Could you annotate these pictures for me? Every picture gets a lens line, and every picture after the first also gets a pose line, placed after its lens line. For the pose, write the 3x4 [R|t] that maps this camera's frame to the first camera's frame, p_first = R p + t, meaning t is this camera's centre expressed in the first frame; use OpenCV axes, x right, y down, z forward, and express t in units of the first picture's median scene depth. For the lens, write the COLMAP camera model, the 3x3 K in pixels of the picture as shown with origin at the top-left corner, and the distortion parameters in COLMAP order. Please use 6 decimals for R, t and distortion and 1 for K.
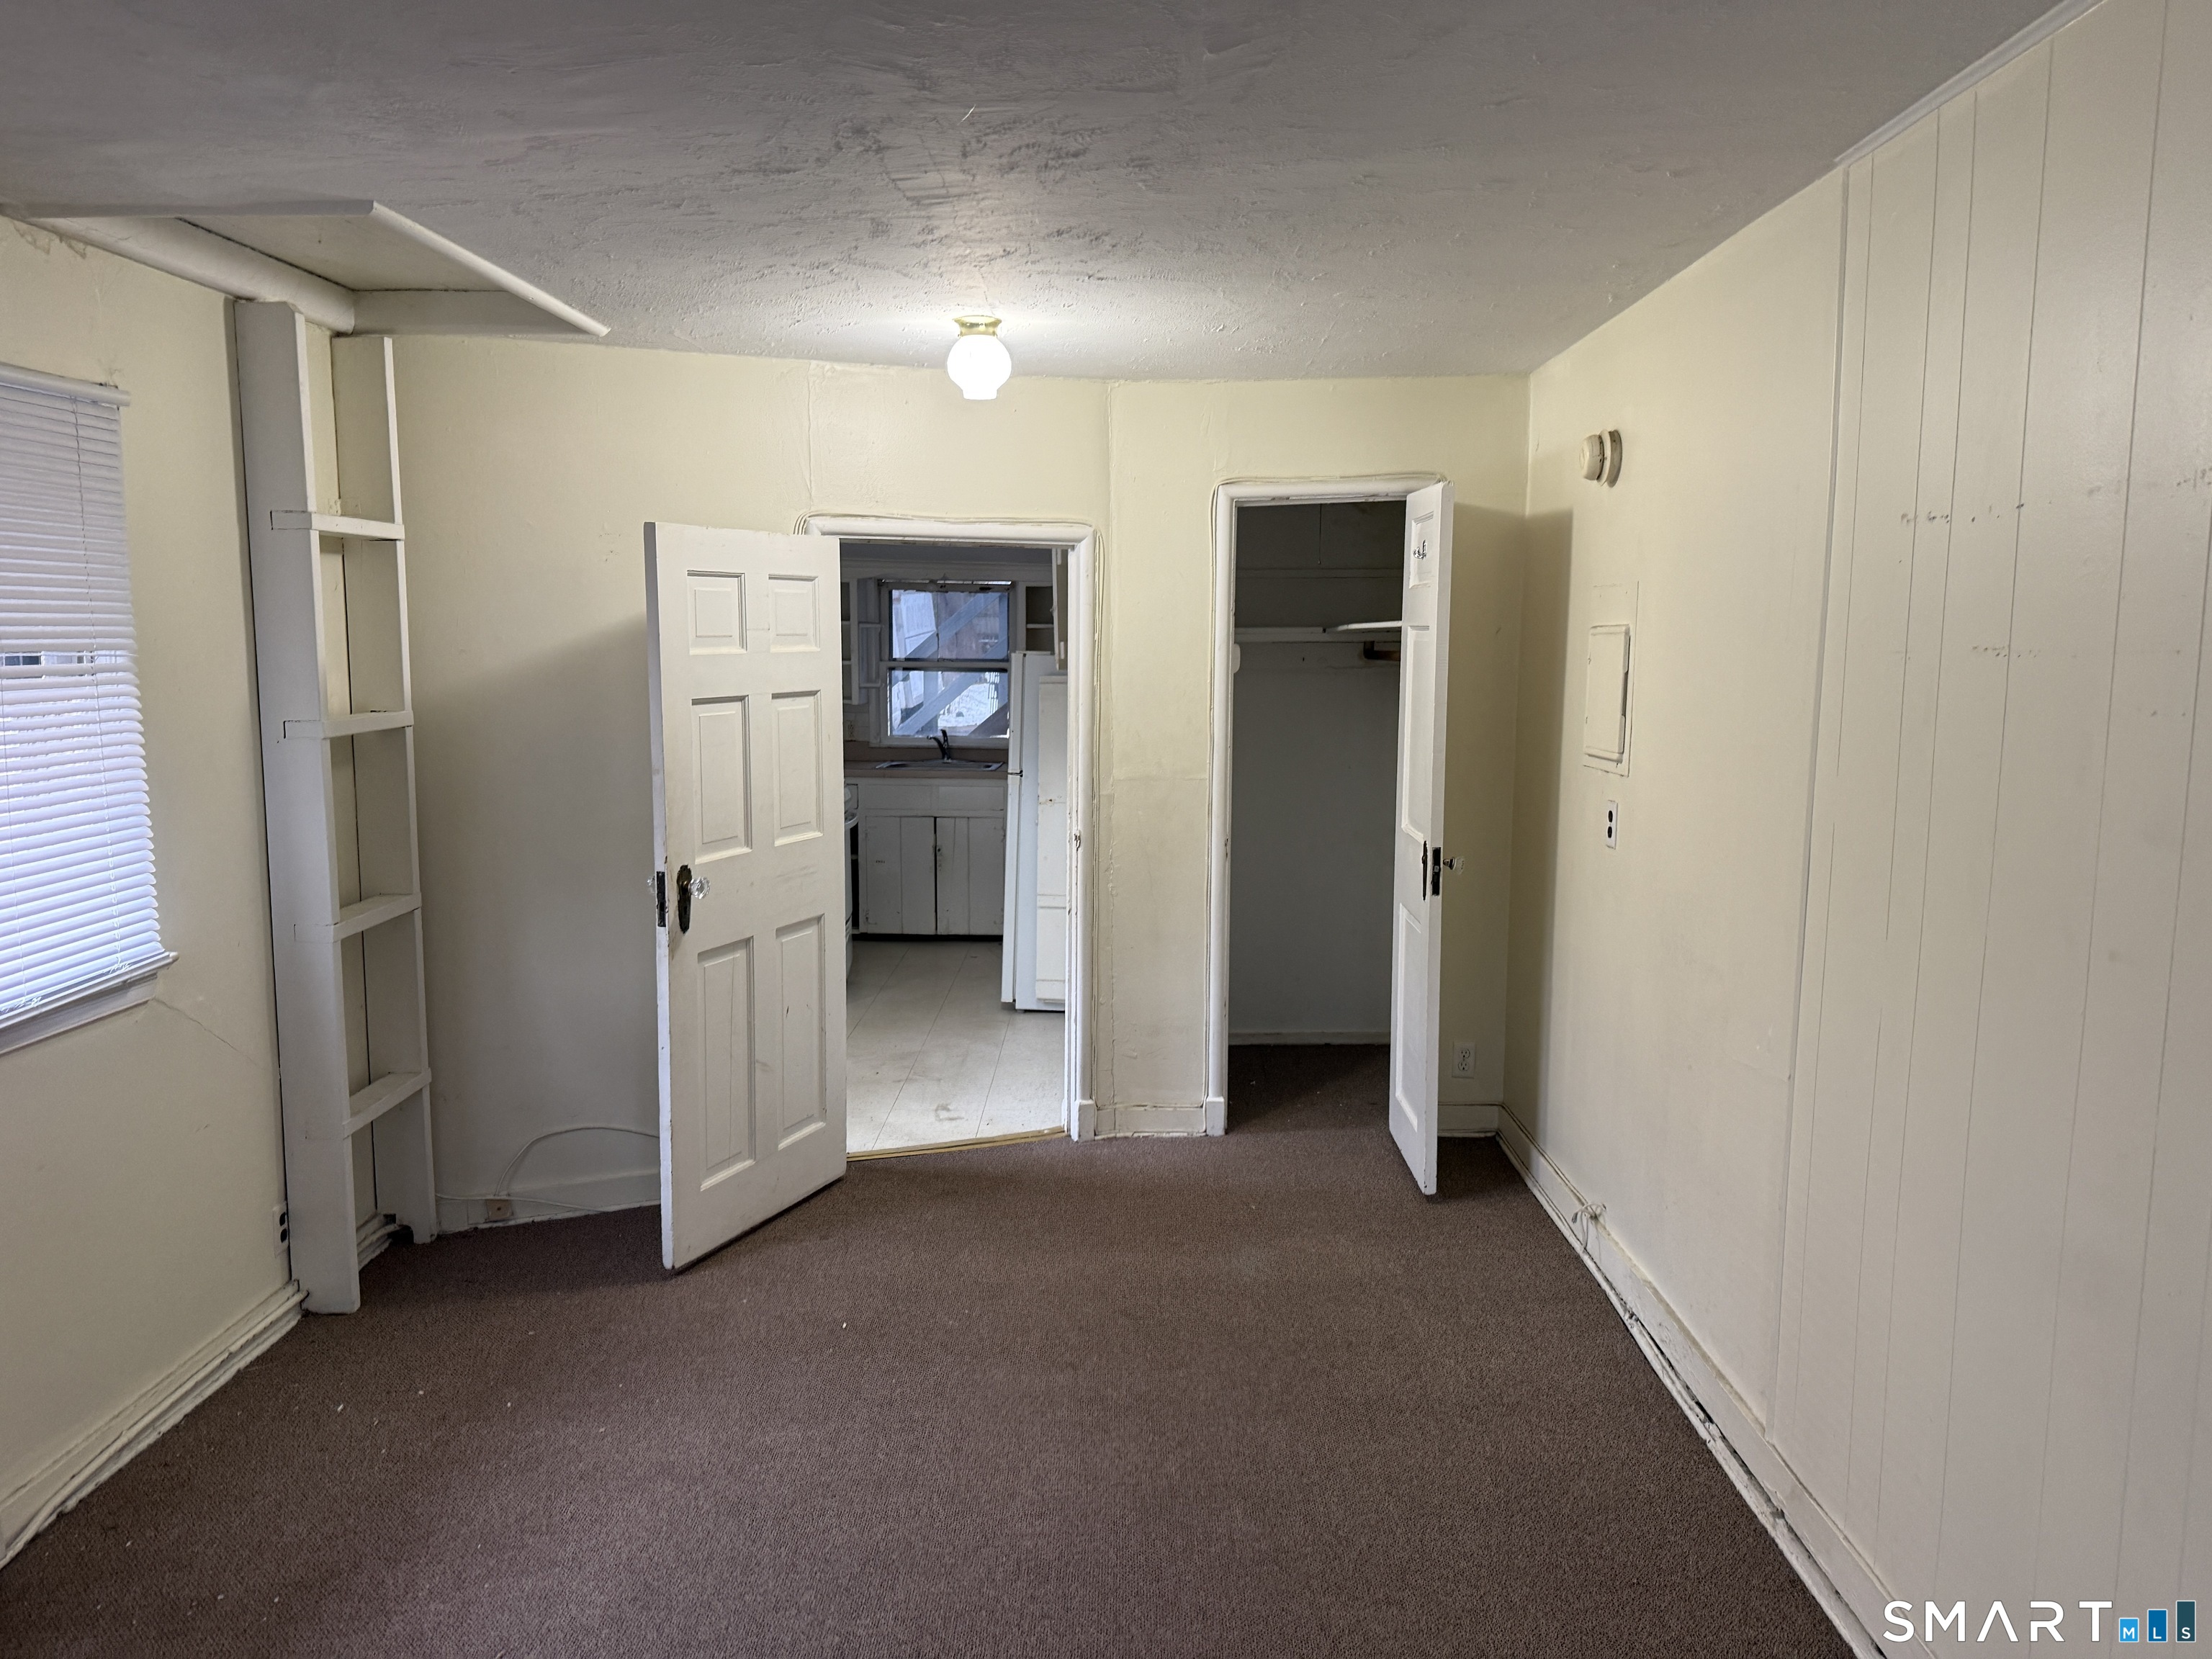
lens RADIAL K [[1562.0, 0, 1113.3], [0, 1562.0, 826.8], [0, 0, 1]] dist [0.073679, -0.098087]
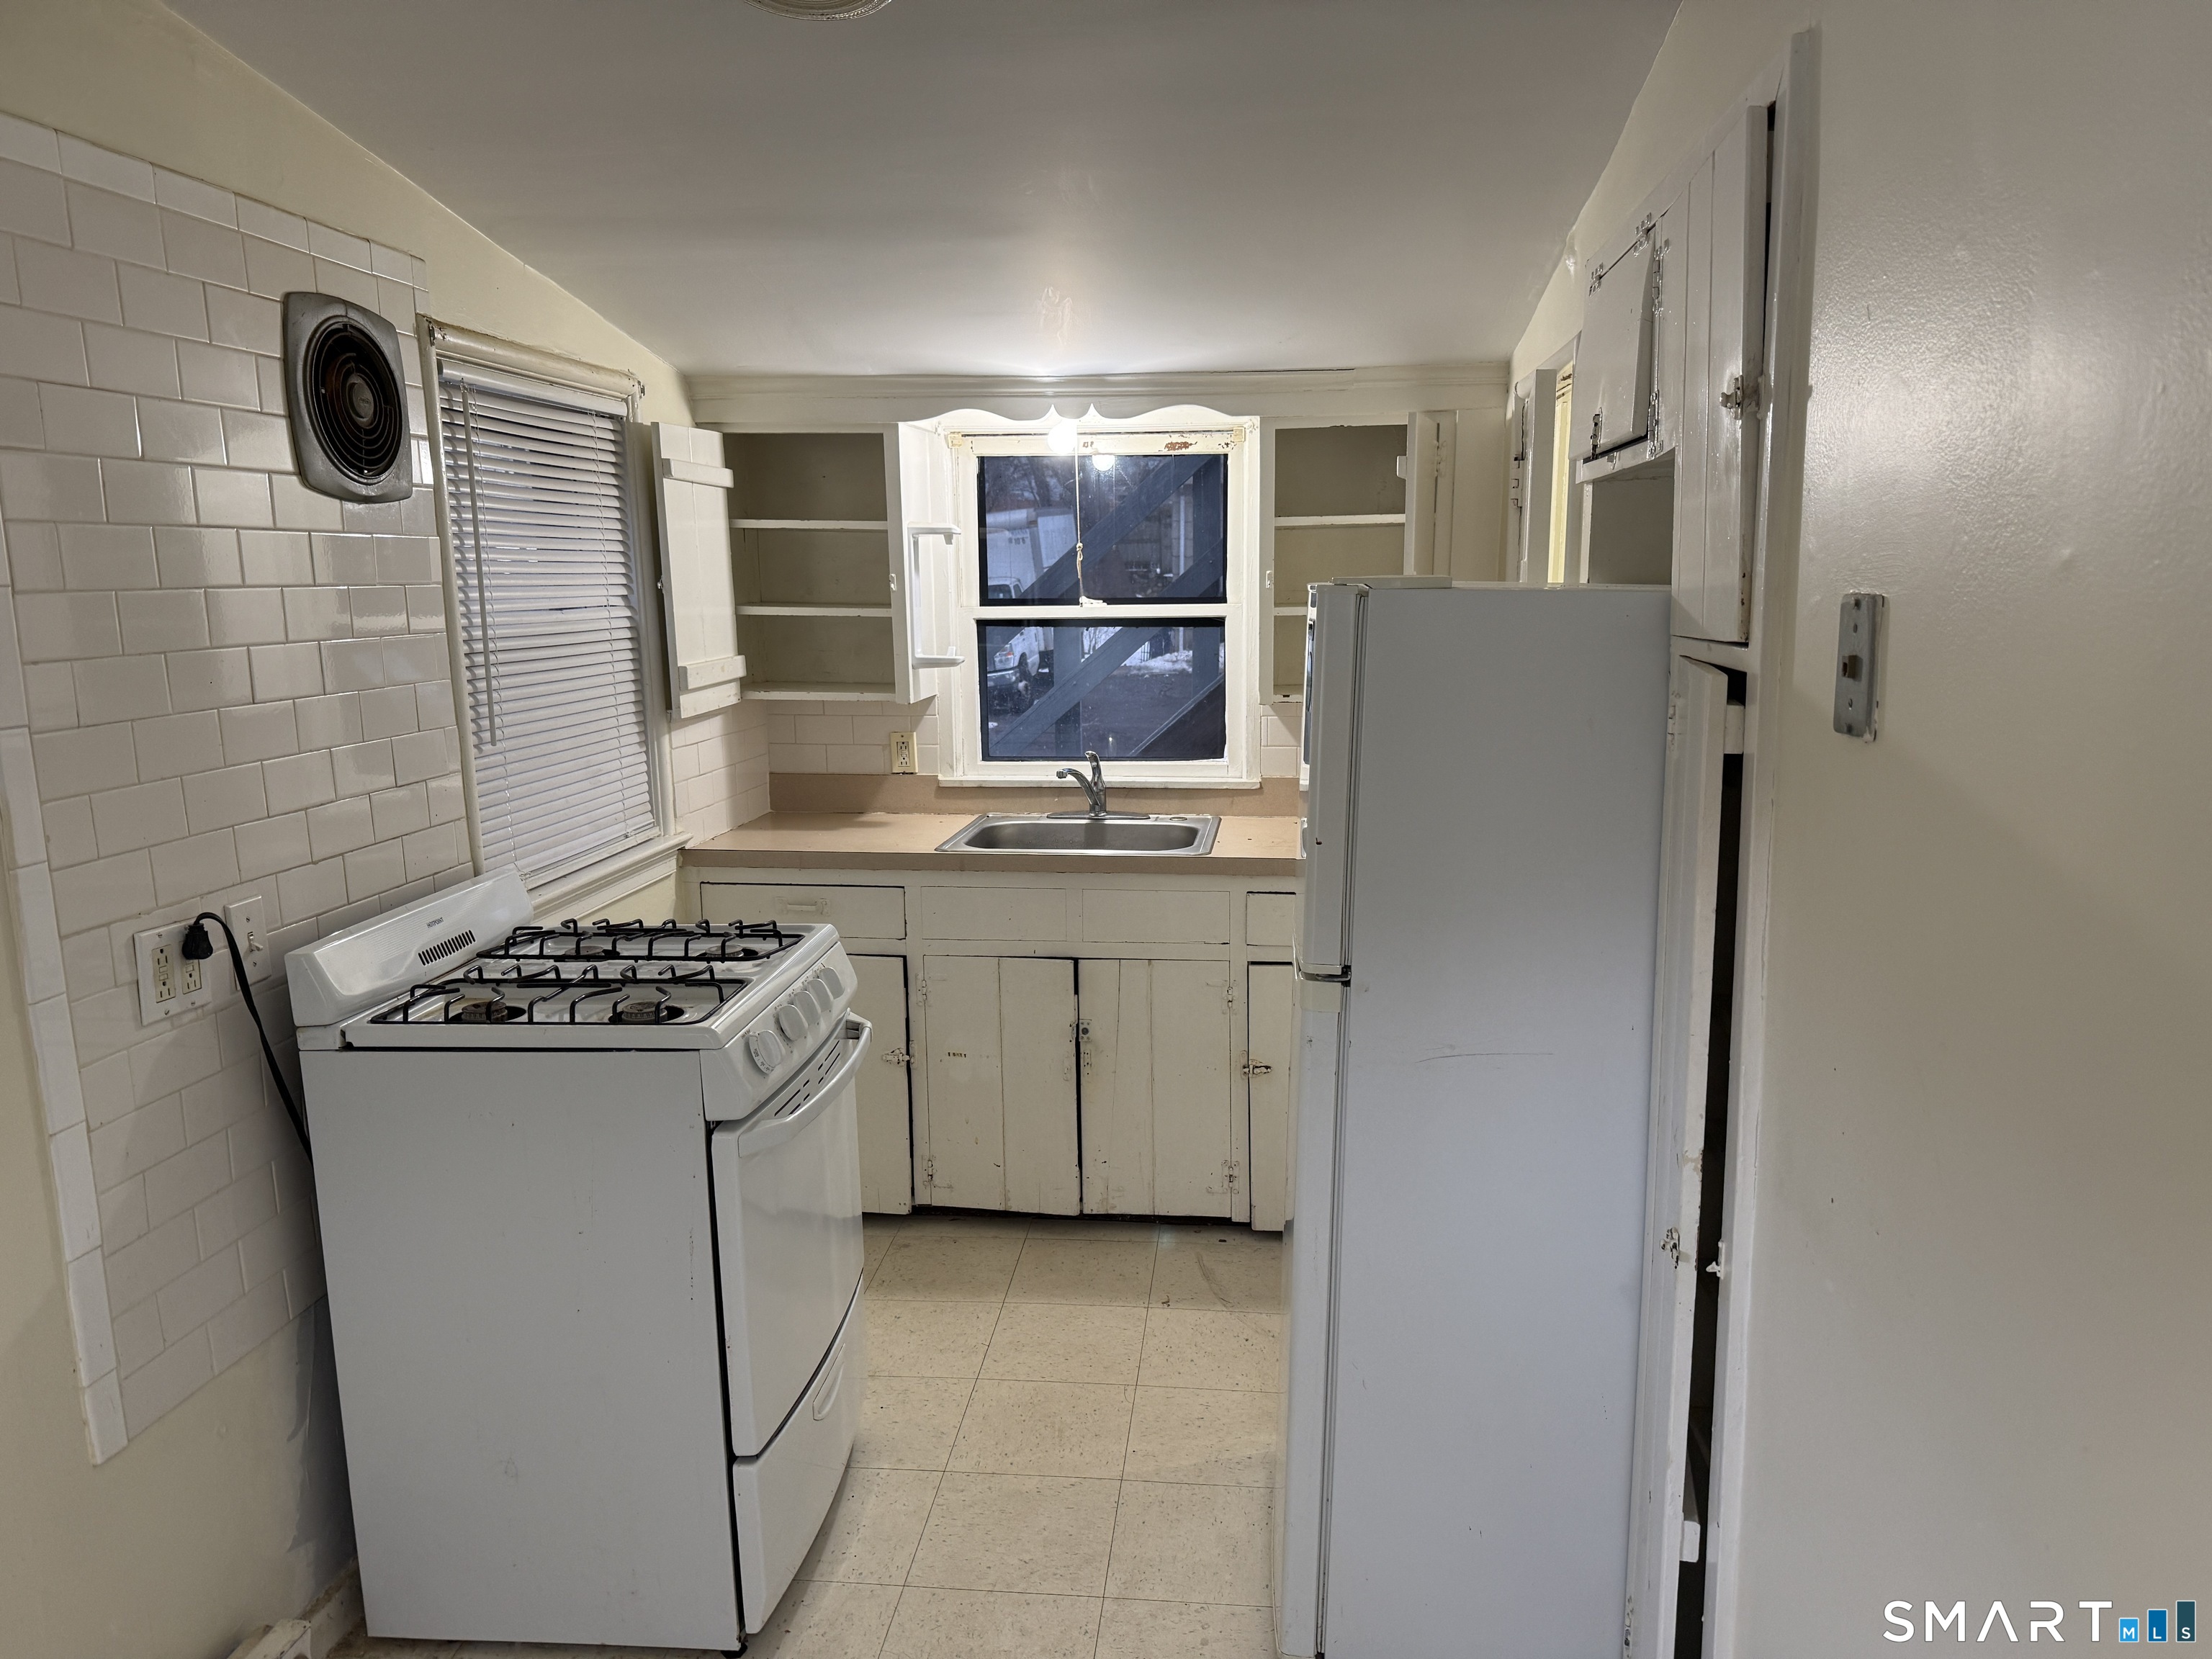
lens RADIAL K [[1577.8, 0, 1116.0], [0, 1577.8, 839.8], [0, 0, 1]] dist [0.073245, -0.102177]
pose [[0.995805, -0.005656, -0.091326, -0.059794], [0.010235, 0.998709, 0.049749, -0.060497], [0.090927, -0.050475, 0.994578, 0.542100]]
